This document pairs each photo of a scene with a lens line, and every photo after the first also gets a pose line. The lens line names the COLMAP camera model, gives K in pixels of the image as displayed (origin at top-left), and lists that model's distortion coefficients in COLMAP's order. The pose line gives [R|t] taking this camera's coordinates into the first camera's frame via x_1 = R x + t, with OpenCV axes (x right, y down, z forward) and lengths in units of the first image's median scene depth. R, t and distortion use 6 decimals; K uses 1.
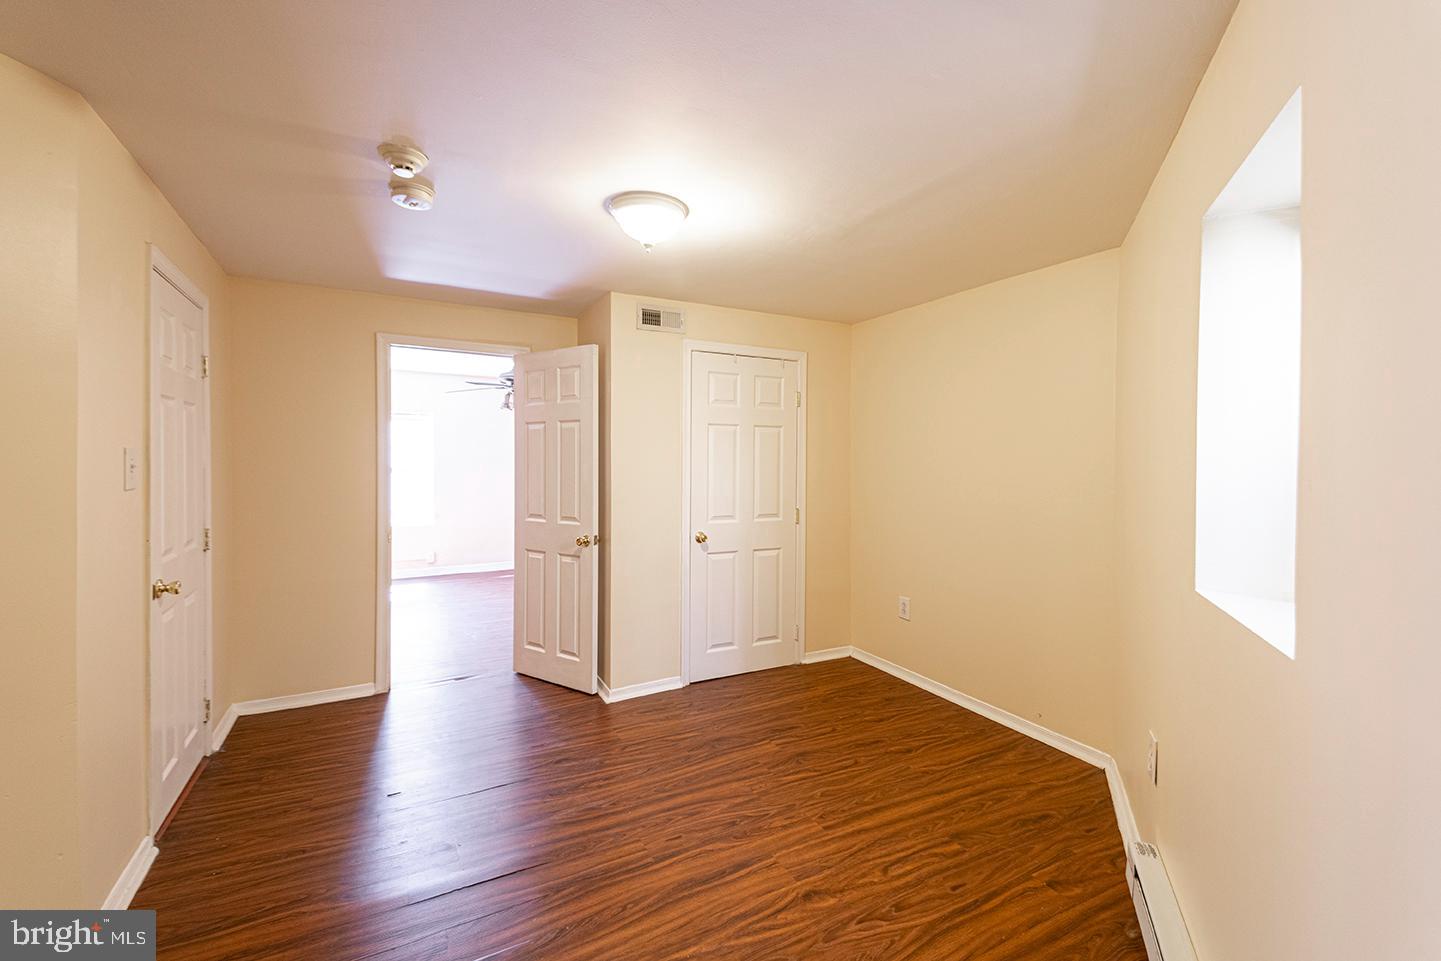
lens RADIAL K [[611.9, 0, 727.7], [0, 611.9, 470.1], [0, 0, 1]] dist [0.077438, -0.037755]
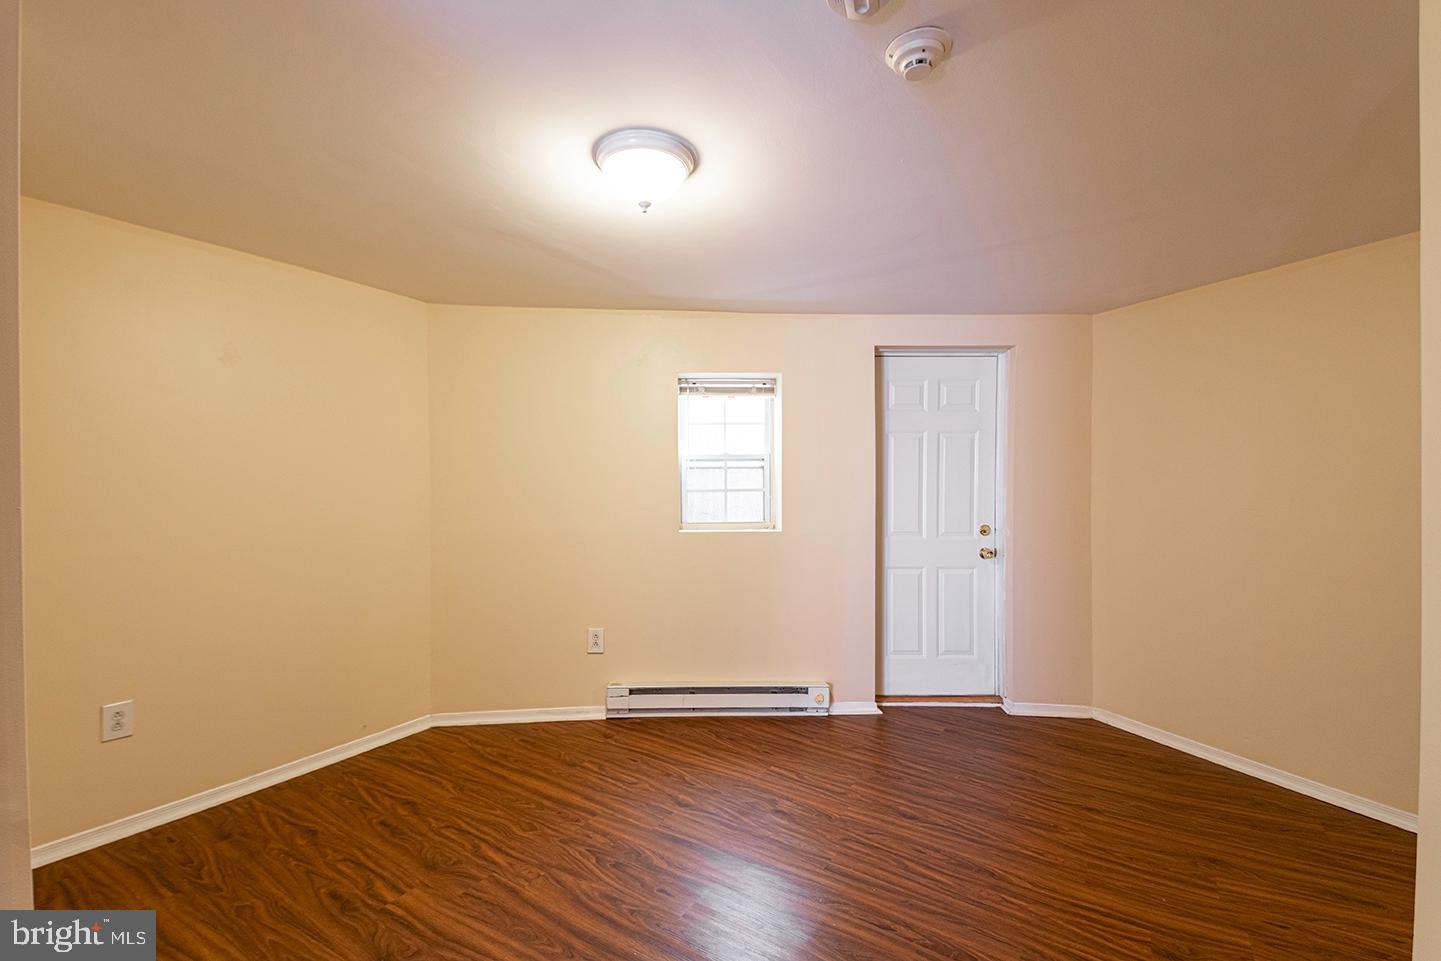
lens RADIAL K [[611.9, 0, 727.7], [0, 611.9, 470.1], [0, 0, 1]] dist [0.077438, -0.037755]
pose [[-0.488974, 0.006085, 0.872277, -0.650392], [0.006204, 0.999975, -0.003498, -0.011950], [-0.872276, 0.003701, -0.488999, 0.958005]]
